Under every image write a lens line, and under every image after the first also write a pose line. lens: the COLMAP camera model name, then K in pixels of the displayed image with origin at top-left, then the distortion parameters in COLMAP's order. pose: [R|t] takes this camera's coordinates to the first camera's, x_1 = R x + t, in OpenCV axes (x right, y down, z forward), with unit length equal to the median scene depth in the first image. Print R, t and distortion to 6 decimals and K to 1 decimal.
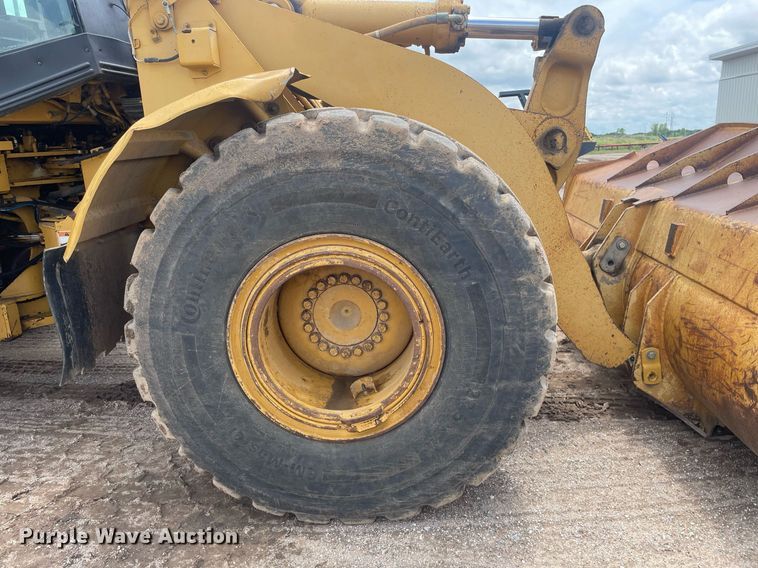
lens RADIAL K [[571.7, 0, 374.4], [0, 571.7, 269.6], [0, 0, 1]] dist [0.079161, -0.112095]
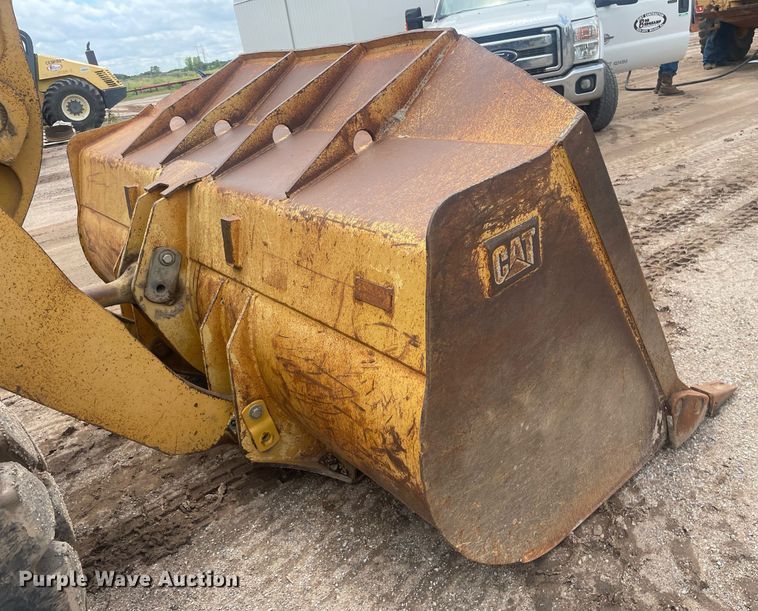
lens RADIAL K [[615.9, 0, 409.0], [0, 615.9, 294.2], [0, 0, 1]] dist [0.084331, -0.130296]
pose [[0.720831, -0.327751, 0.610722, 0.210589], [0.259259, 0.944668, 0.200966, -0.087804], [-0.642796, 0.013472, 0.765919, 0.325208]]
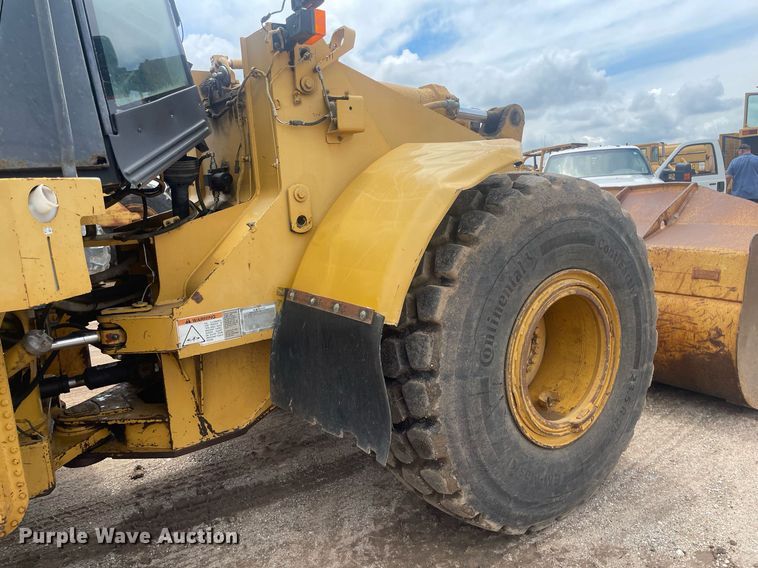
lens RADIAL K [[574.7, 0, 363.7], [0, 574.7, 283.8], [0, 0, 1]] dist [0.082800, -0.118867]
pose [[0.779927, -0.103851, 0.617195, -0.869043], [0.166762, 0.984970, -0.044997, -0.036138], [-0.603245, 0.138019, 0.785523, 0.206985]]
